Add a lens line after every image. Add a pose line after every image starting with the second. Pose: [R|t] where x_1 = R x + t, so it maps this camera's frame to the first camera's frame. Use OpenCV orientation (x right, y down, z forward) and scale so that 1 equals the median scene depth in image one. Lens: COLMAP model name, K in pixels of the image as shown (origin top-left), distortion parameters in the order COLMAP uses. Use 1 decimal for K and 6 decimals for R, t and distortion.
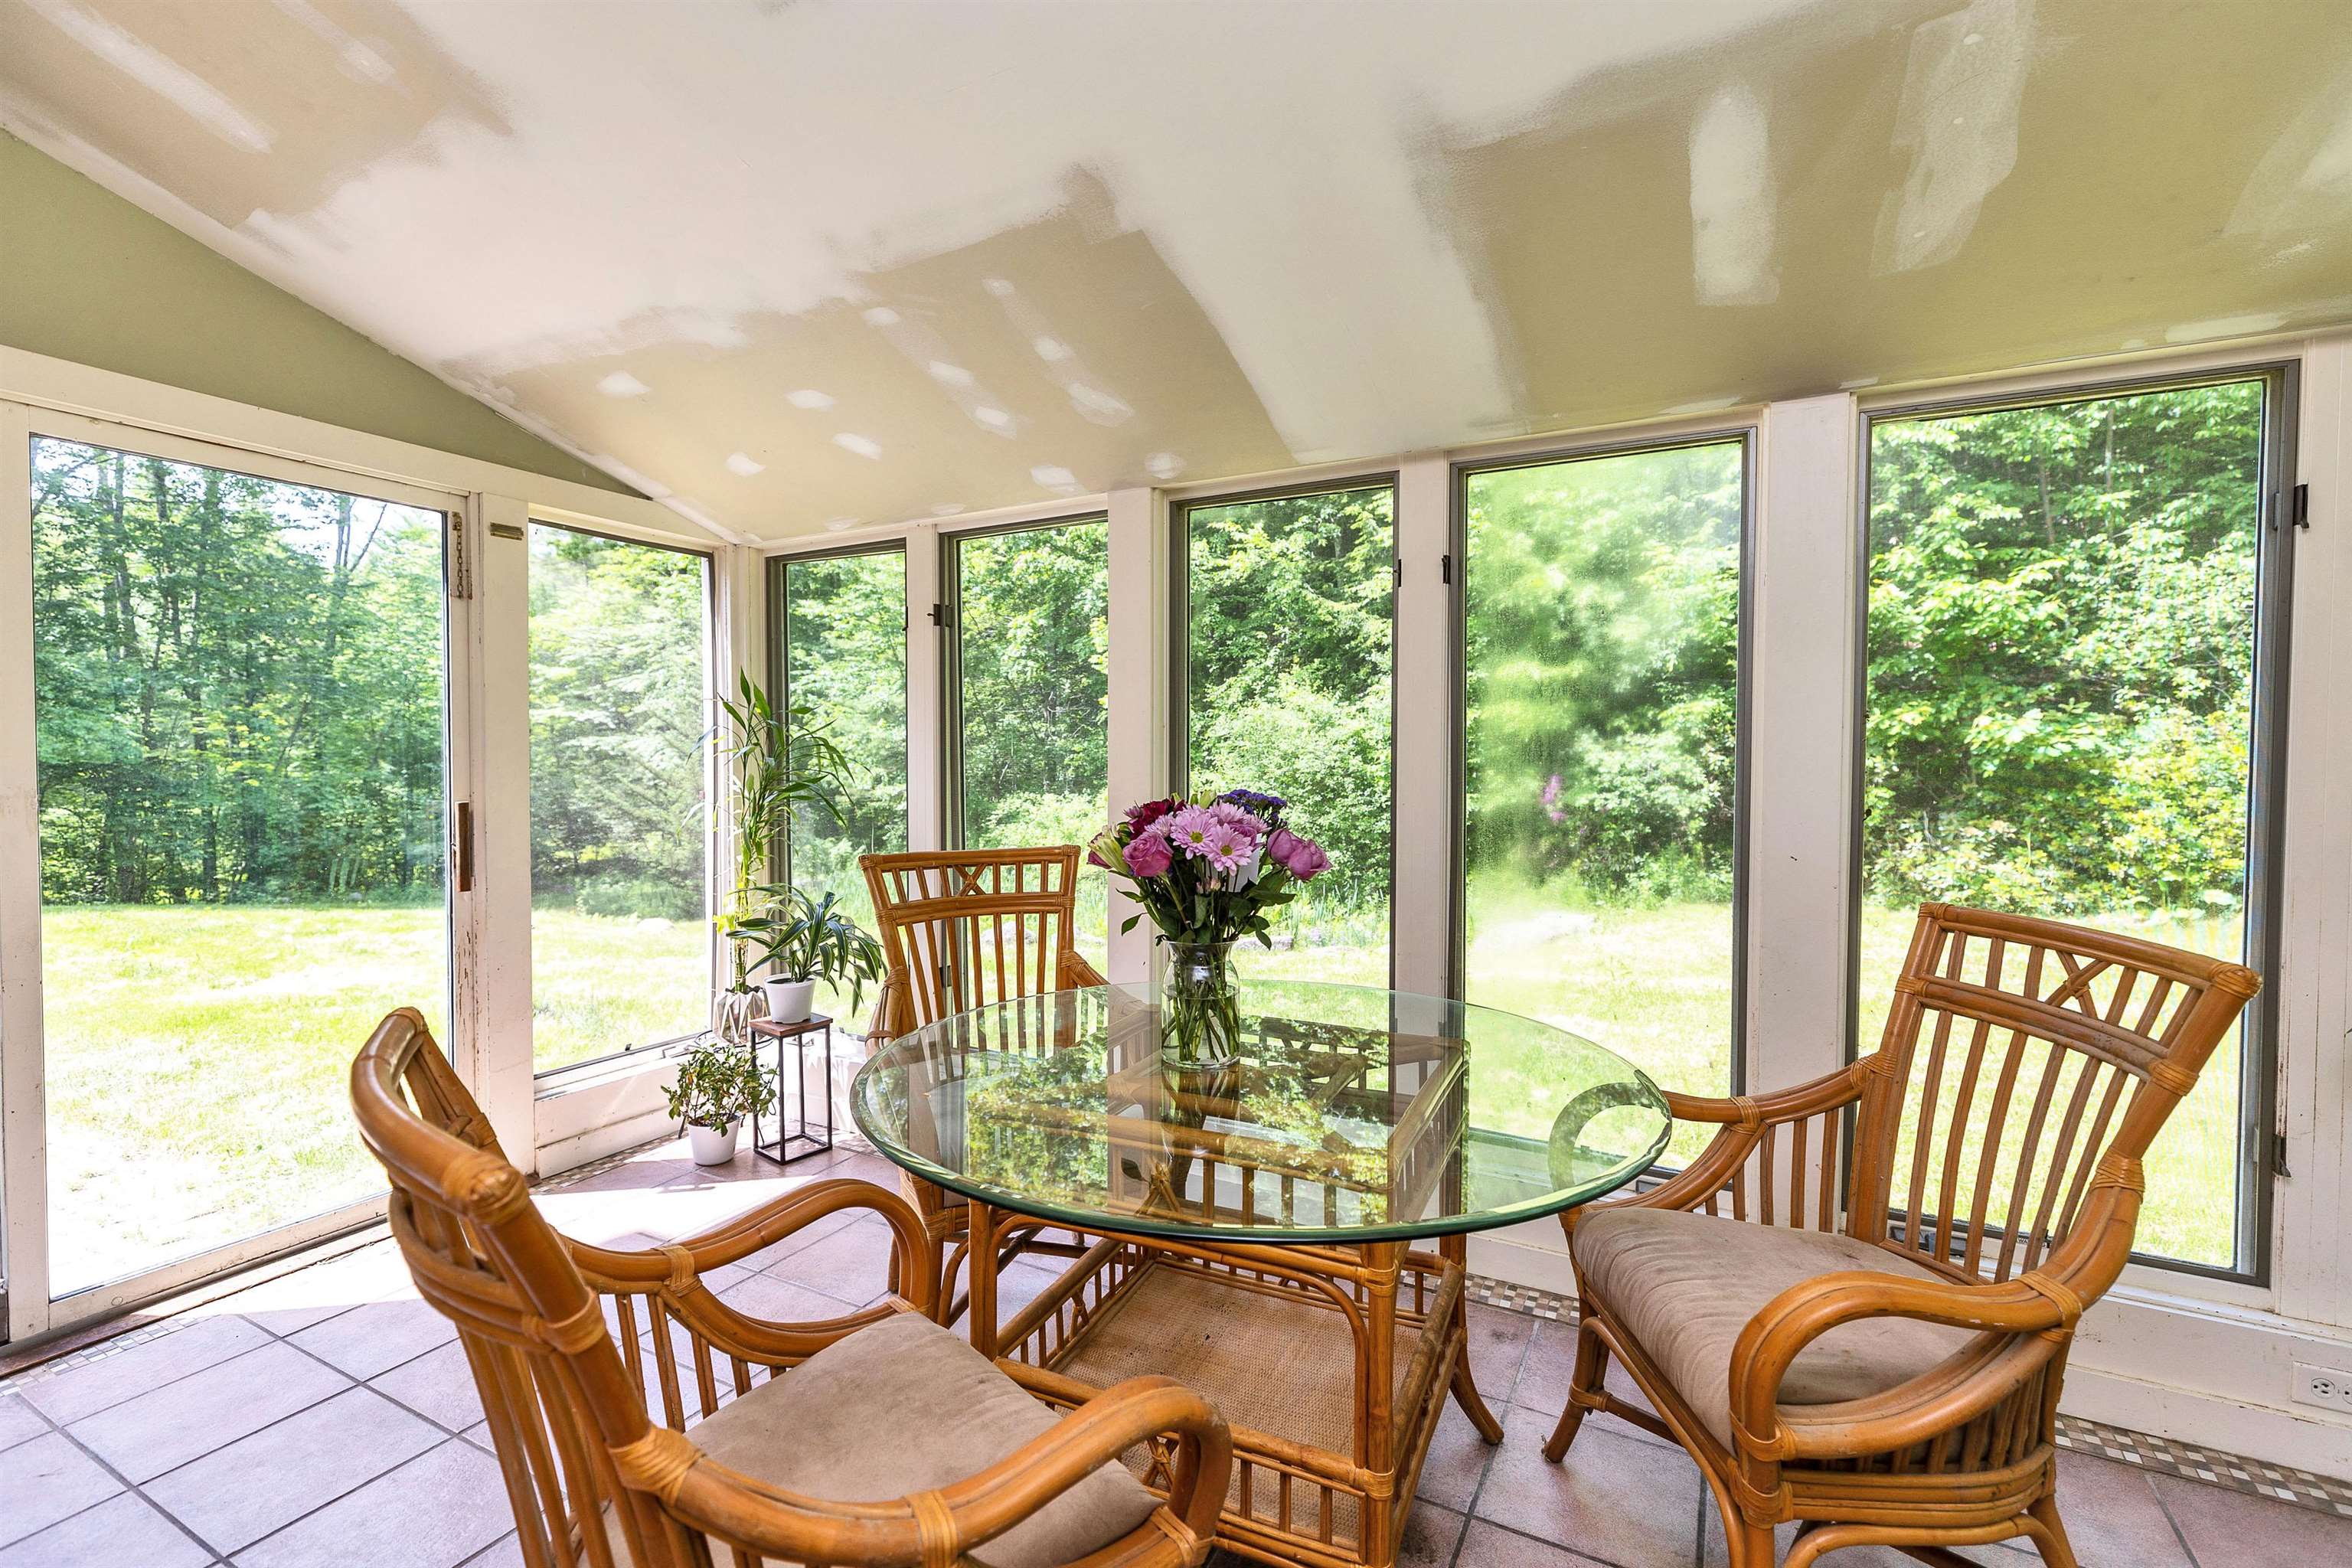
lens RADIAL K [[1063.7, 0, 1174.3], [0, 1063.7, 788.3], [0, 0, 1]] dist [0.003788, 0.000300]
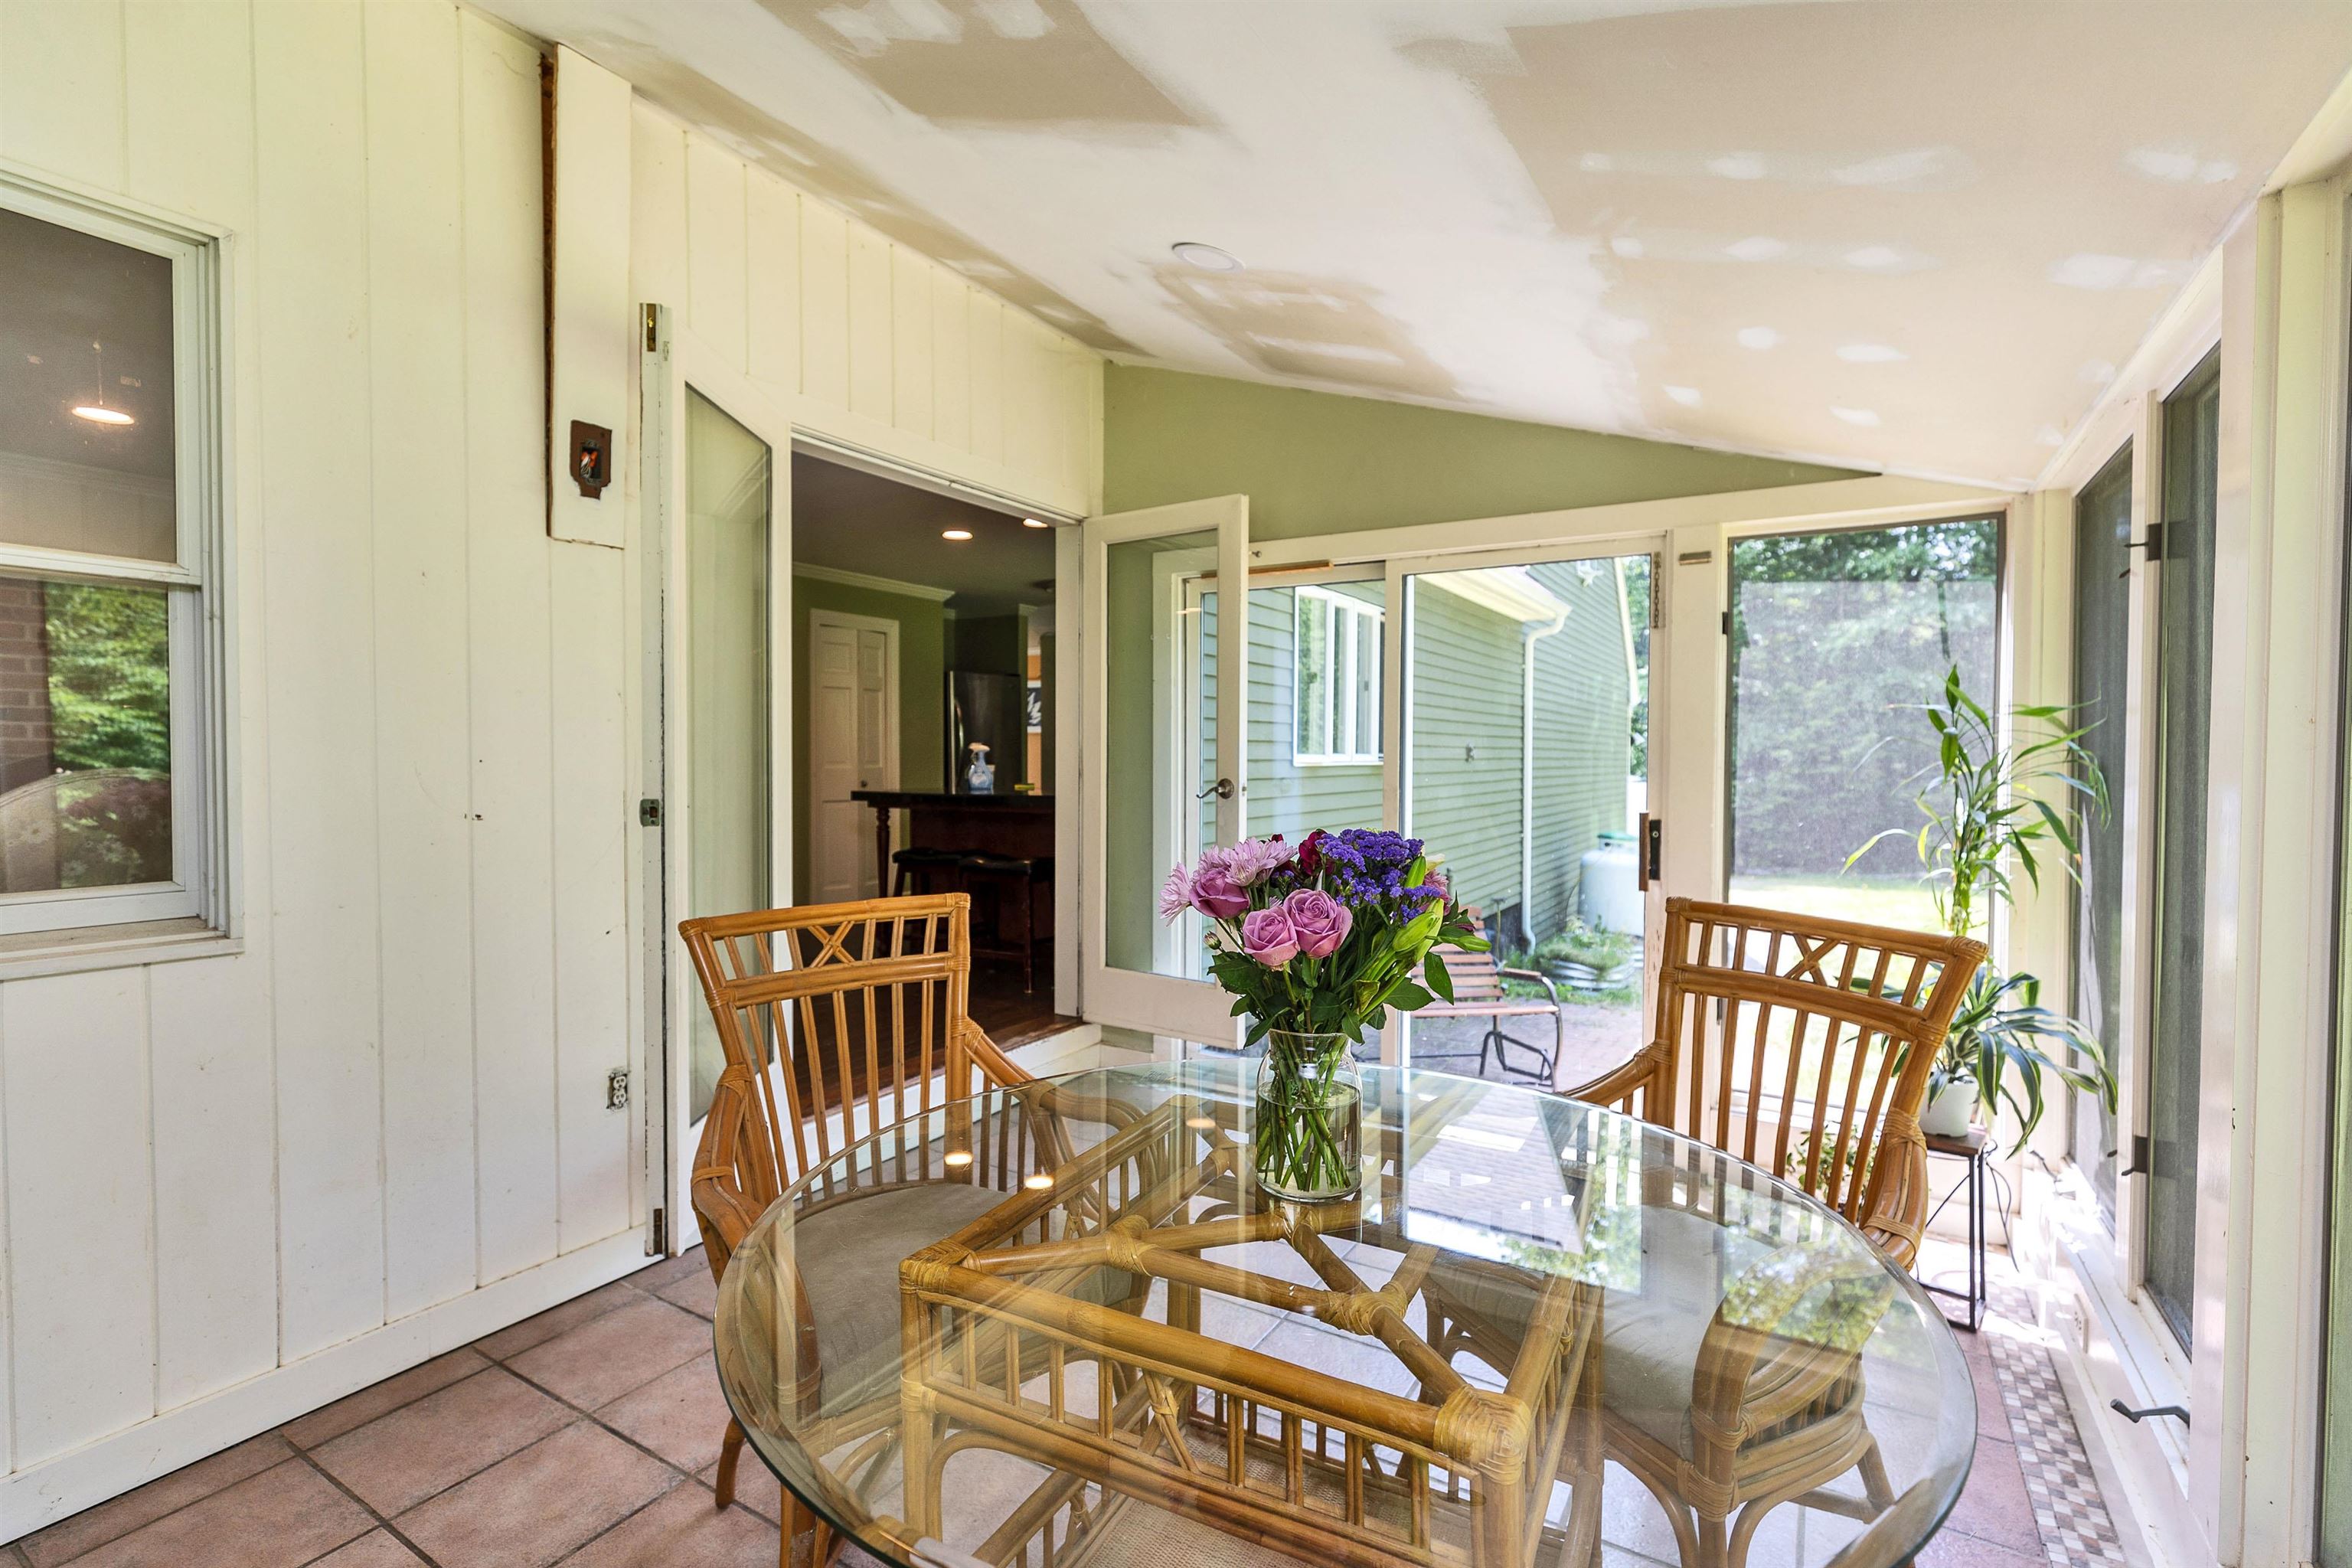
lens RADIAL K [[1063.7, 0, 1183.2], [0, 1063.7, 776.3], [0, 0, 1]] dist [0.003788, 0.000300]
pose [[-0.043621, 0.013048, -0.998963, 0.537664], [-0.034996, 0.999281, 0.014581, -0.027743], [0.998435, 0.035596, -0.043133, 0.655379]]
